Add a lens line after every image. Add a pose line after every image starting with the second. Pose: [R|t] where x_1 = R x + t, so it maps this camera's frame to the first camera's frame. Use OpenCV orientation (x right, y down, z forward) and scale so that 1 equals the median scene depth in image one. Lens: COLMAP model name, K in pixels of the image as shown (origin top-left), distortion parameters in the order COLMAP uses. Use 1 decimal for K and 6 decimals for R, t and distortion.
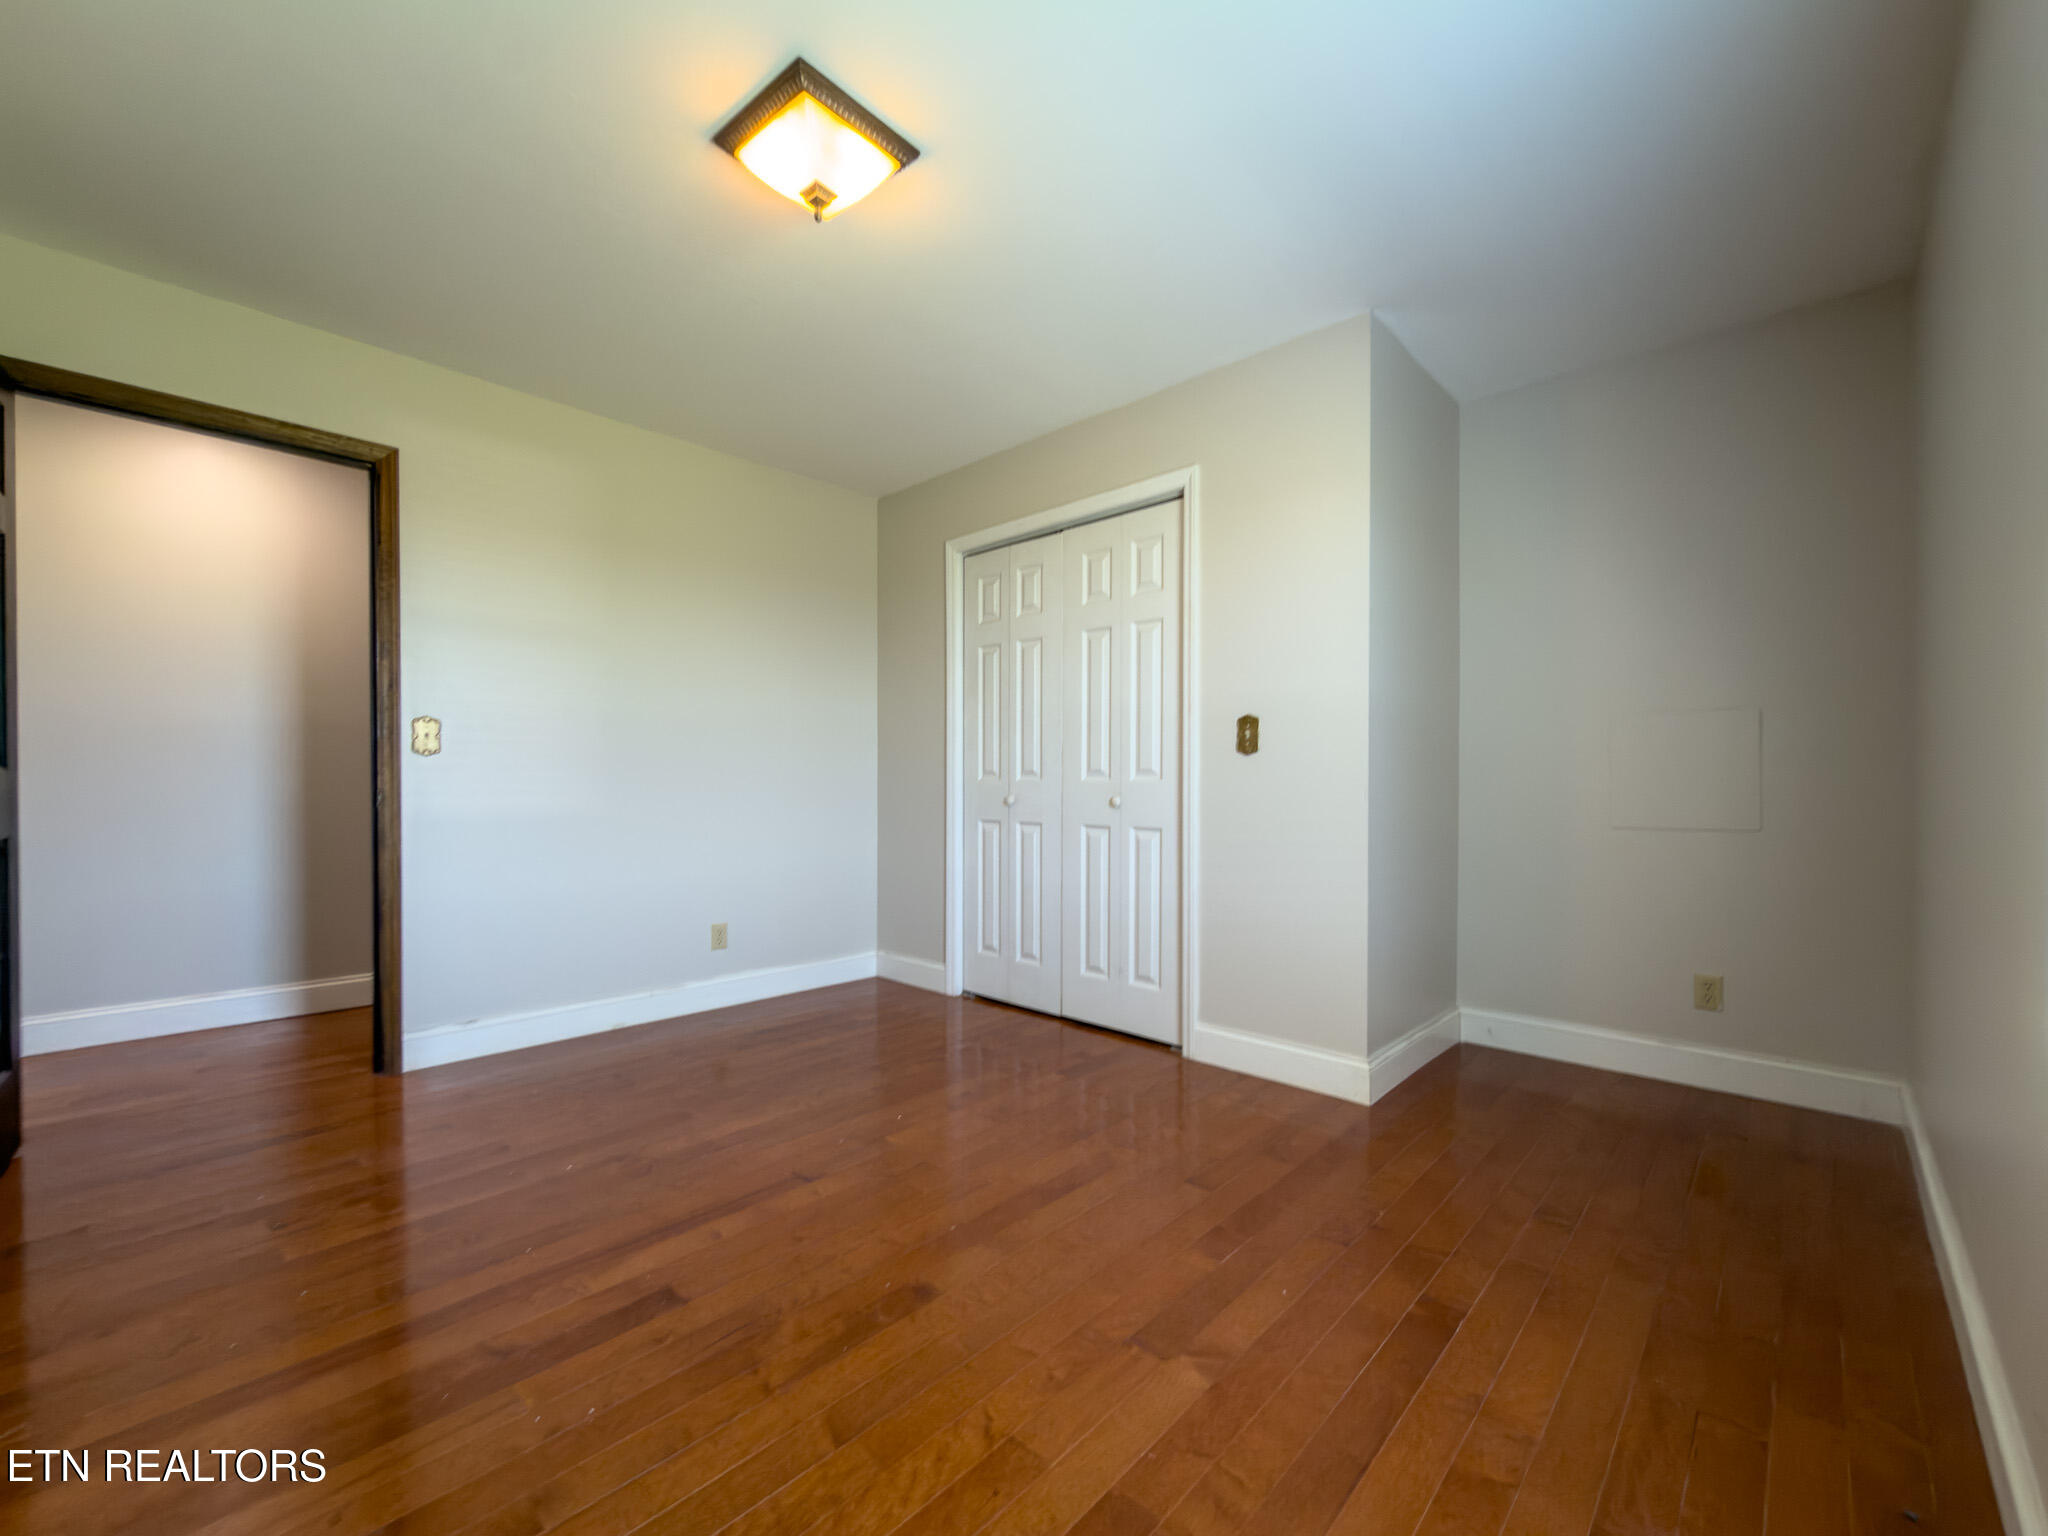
lens RADIAL K [[830.2, 0, 1021.6], [0, 830.2, 778.9], [0, 0, 1]] dist [-0.007771, 0.000935]
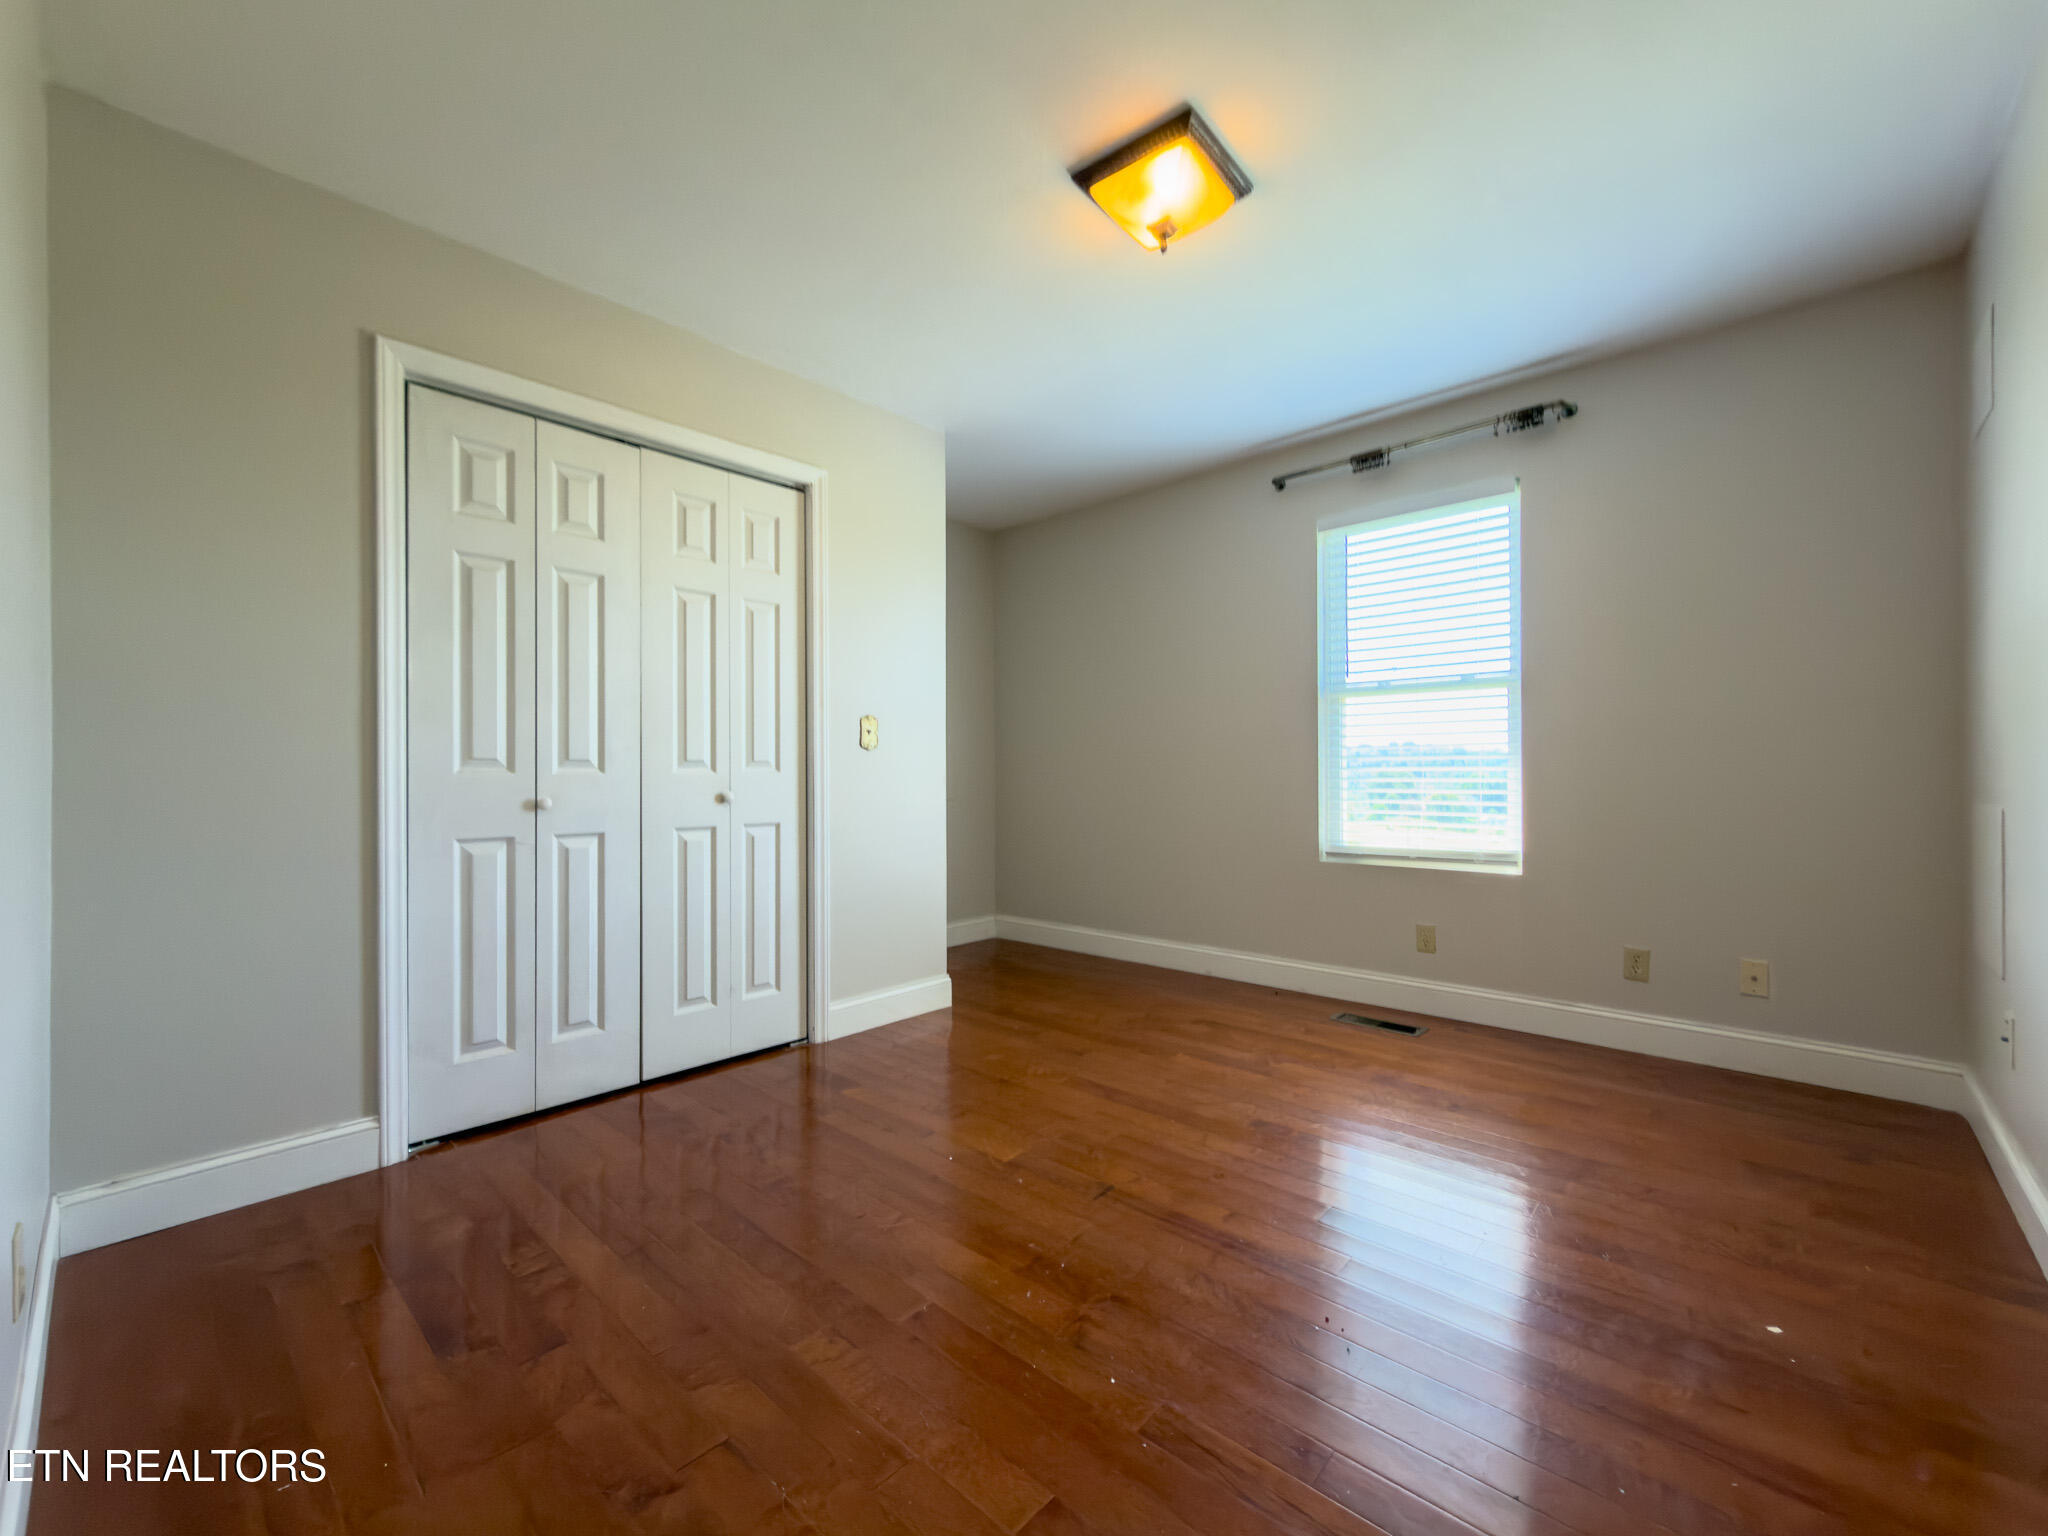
lens RADIAL K [[830.2, 0, 1025.0], [0, 830.2, 762.7], [0, 0, 1]] dist [-0.007771, 0.000935]
pose [[-0.013385, 0.010539, 0.999855, -0.726243], [0.001262, 0.999944, -0.010523, 0.000916], [-0.999910, 0.001121, -0.013398, 0.663078]]
